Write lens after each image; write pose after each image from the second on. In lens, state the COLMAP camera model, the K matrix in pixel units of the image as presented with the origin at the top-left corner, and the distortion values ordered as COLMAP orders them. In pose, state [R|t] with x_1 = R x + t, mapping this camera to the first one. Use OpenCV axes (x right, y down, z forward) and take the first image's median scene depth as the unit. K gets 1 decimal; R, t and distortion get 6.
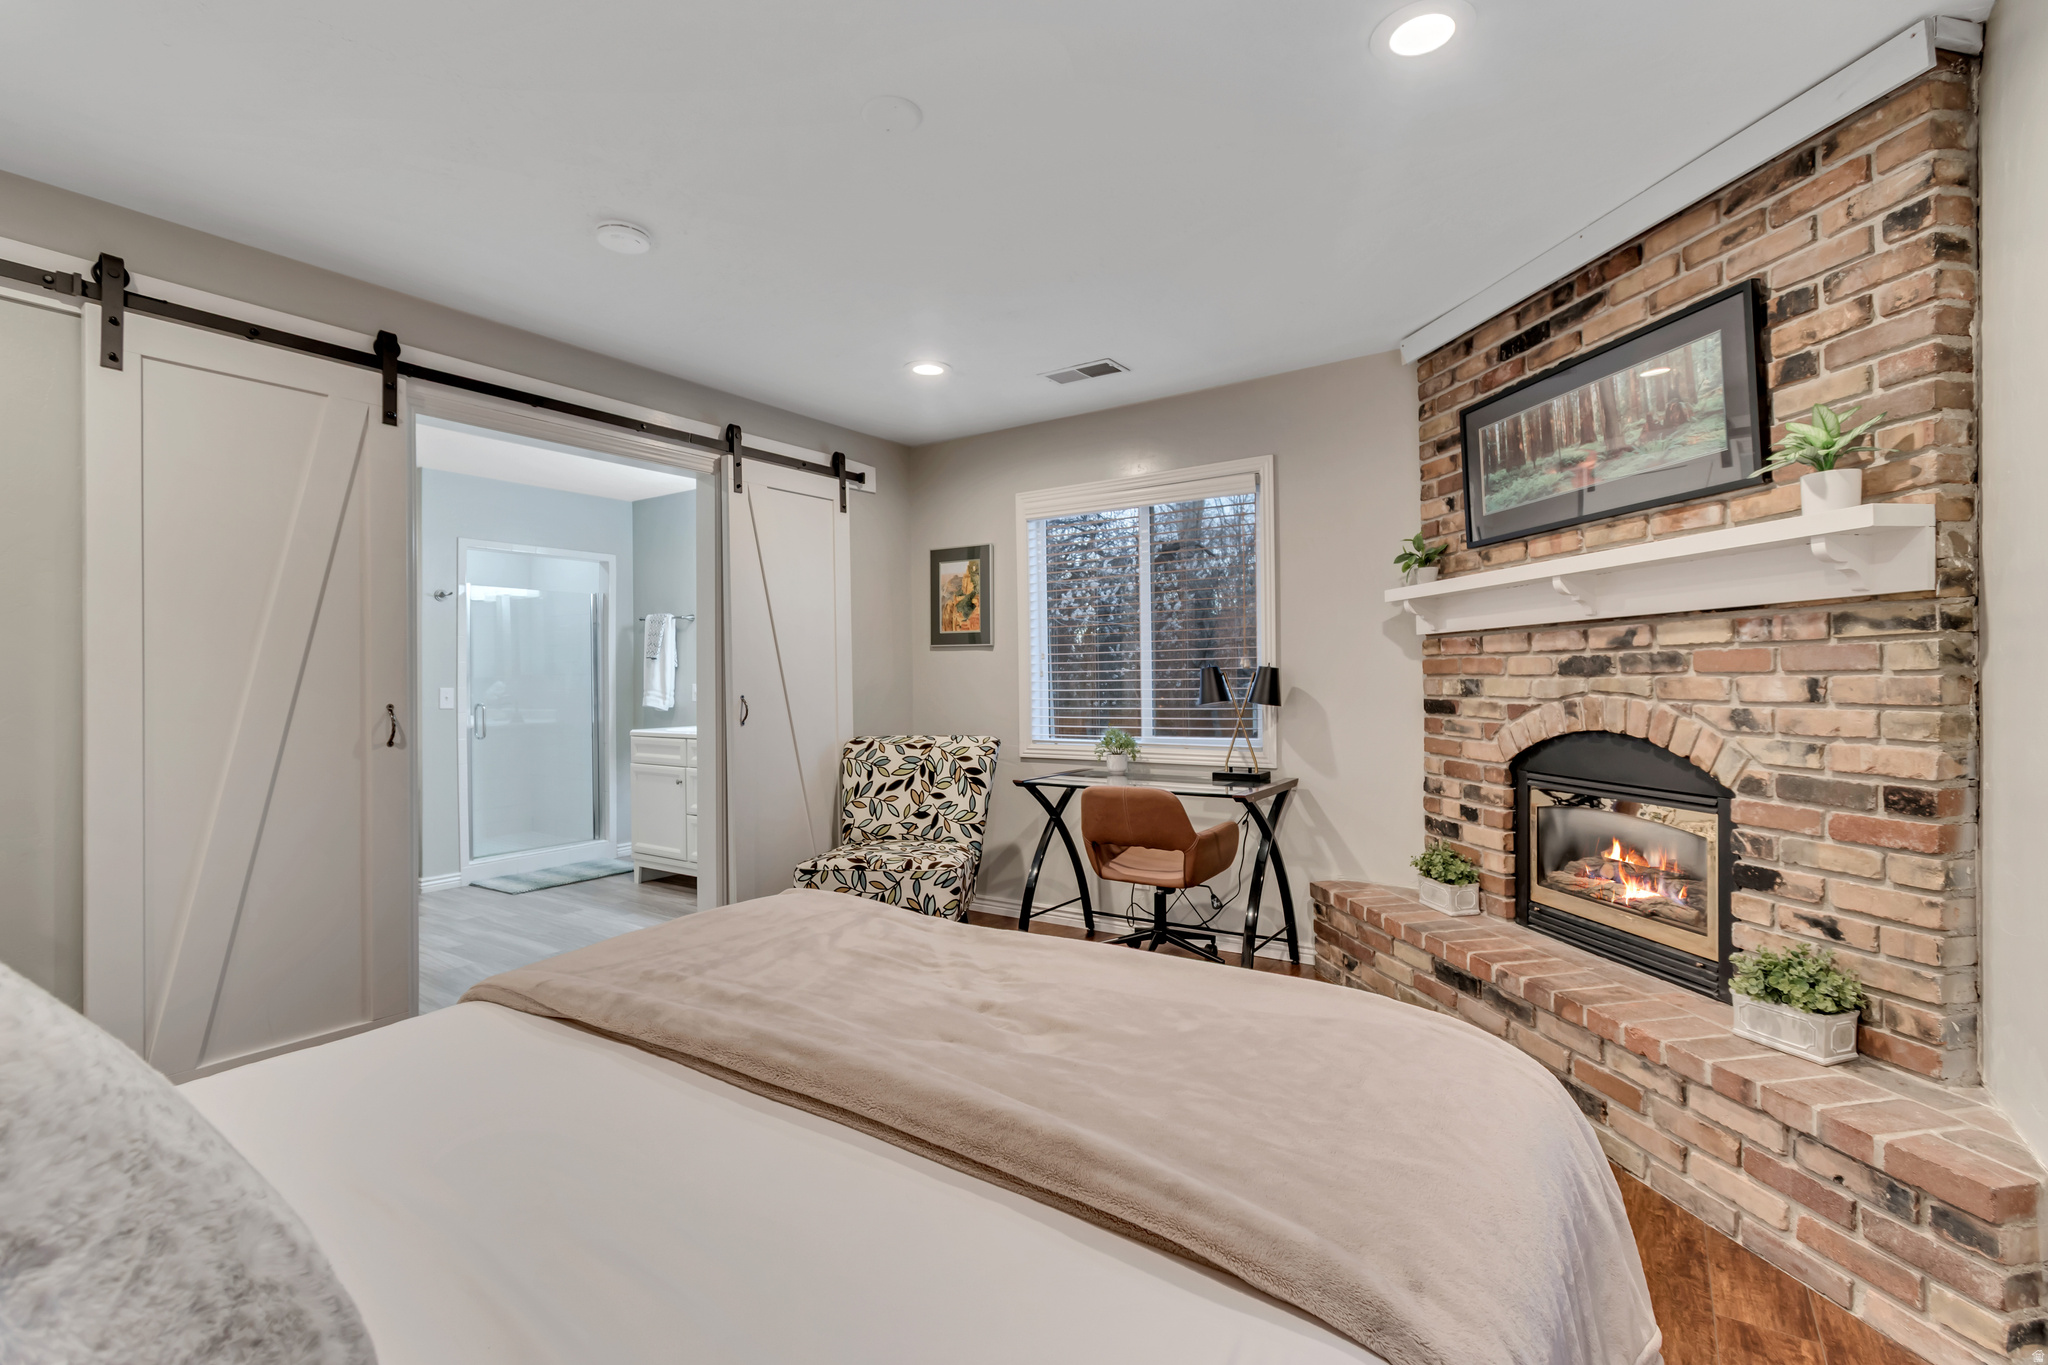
lens RADIAL K [[928.7, 0, 1024.0], [0, 928.7, 682.5], [0, 0, 1]] dist [0.003008, -0.000569]
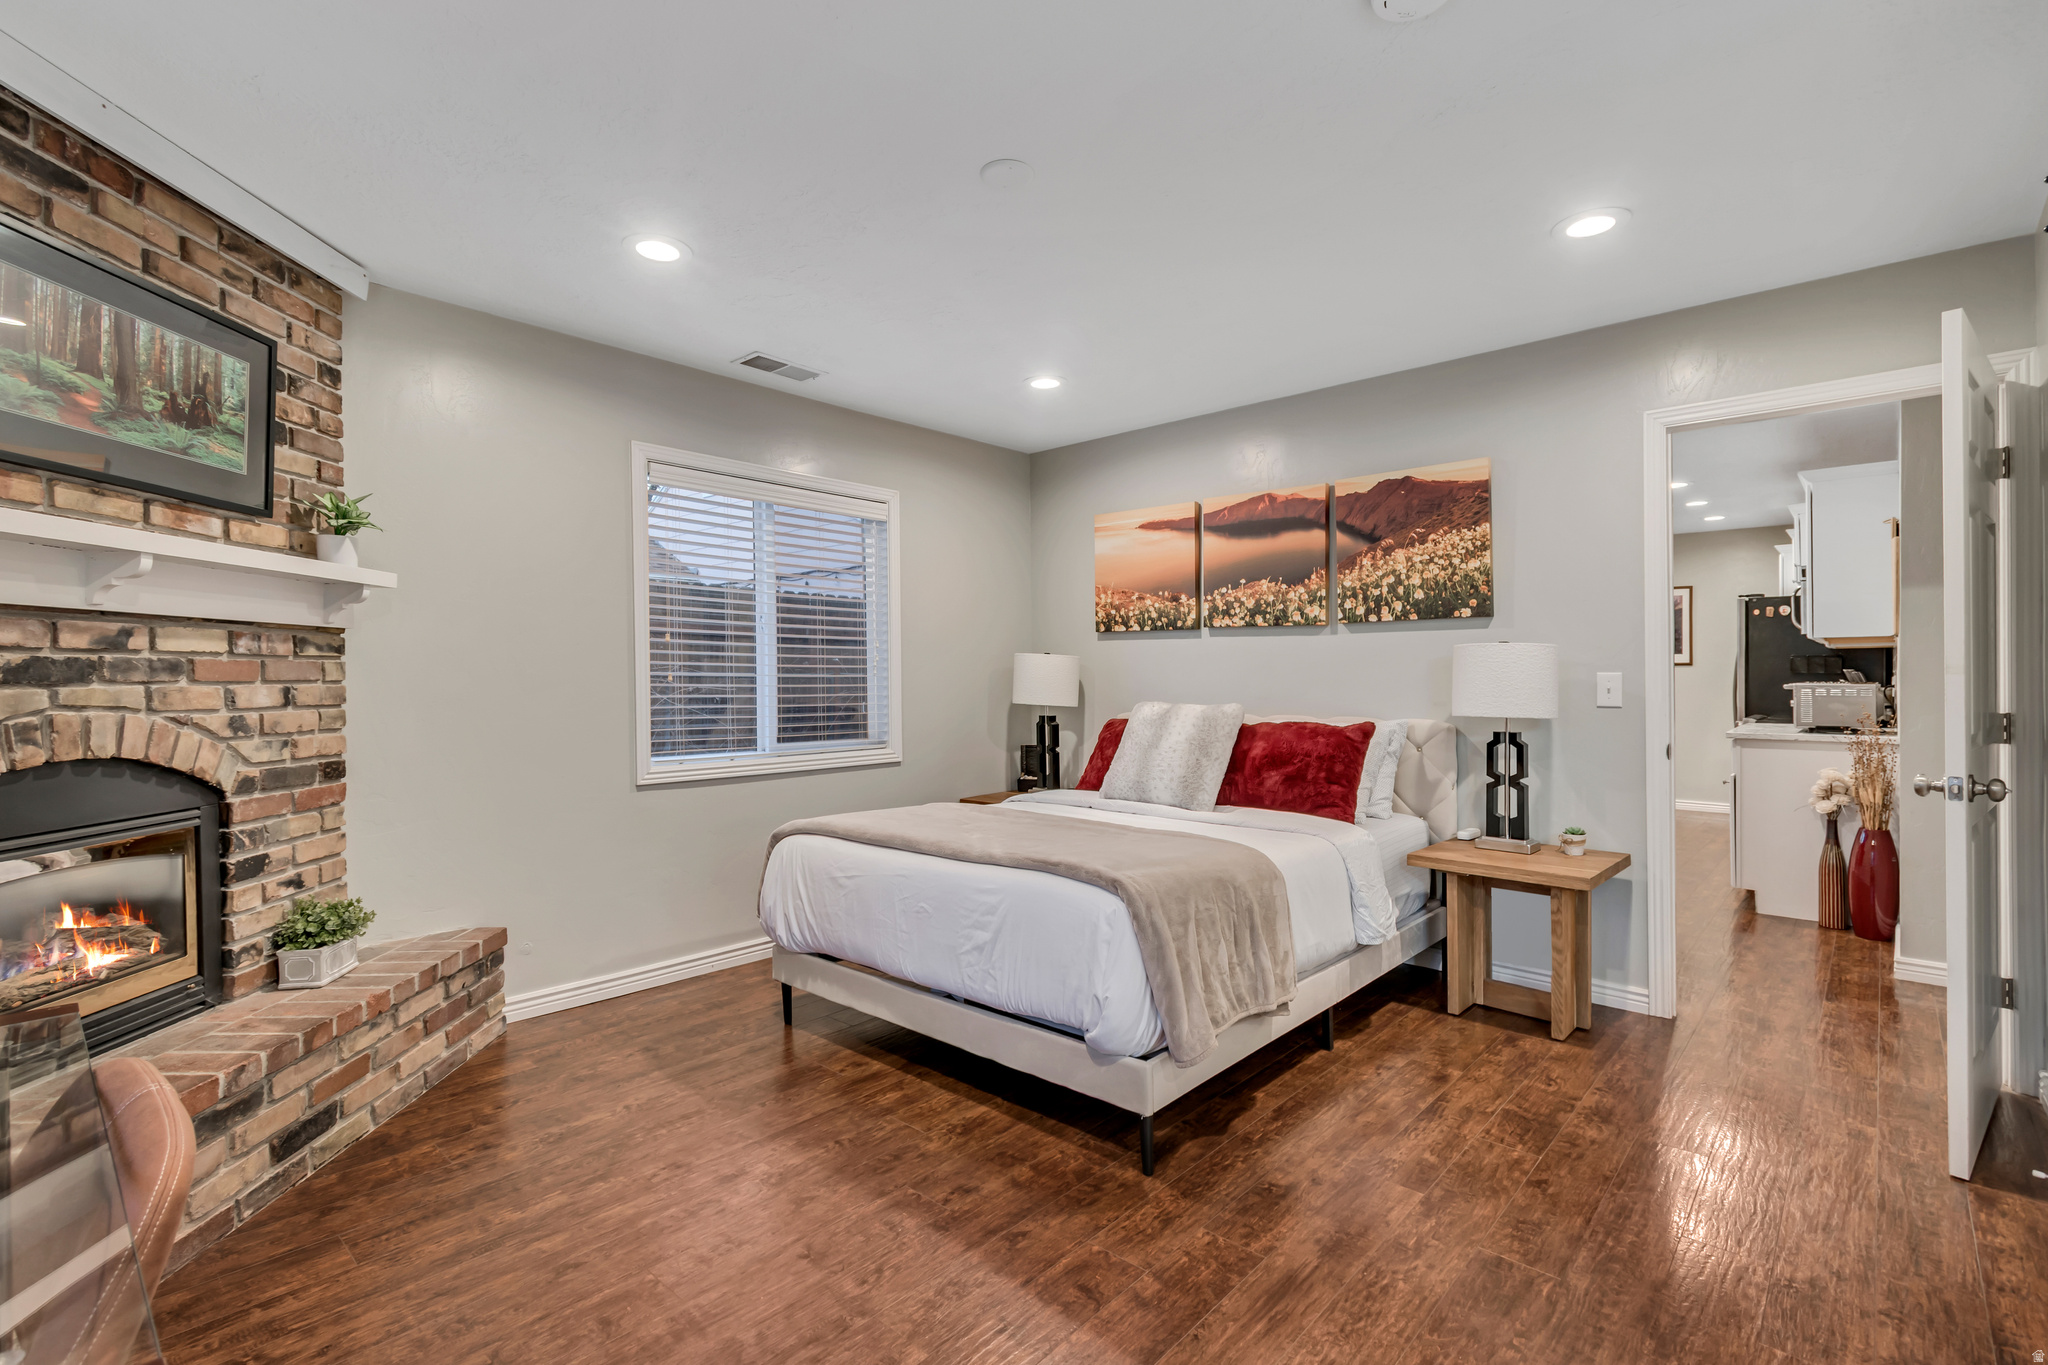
lens RADIAL K [[928.7, 0, 1024.0], [0, 928.7, 682.5], [0, 0, 1]] dist [0.003008, -0.000569]
pose [[-0.988594, 0.020901, 0.149148, -0.279288], [0.022289, 0.999722, 0.007641, 0.001996], [-0.148947, 0.010879, -0.988785, 1.858151]]
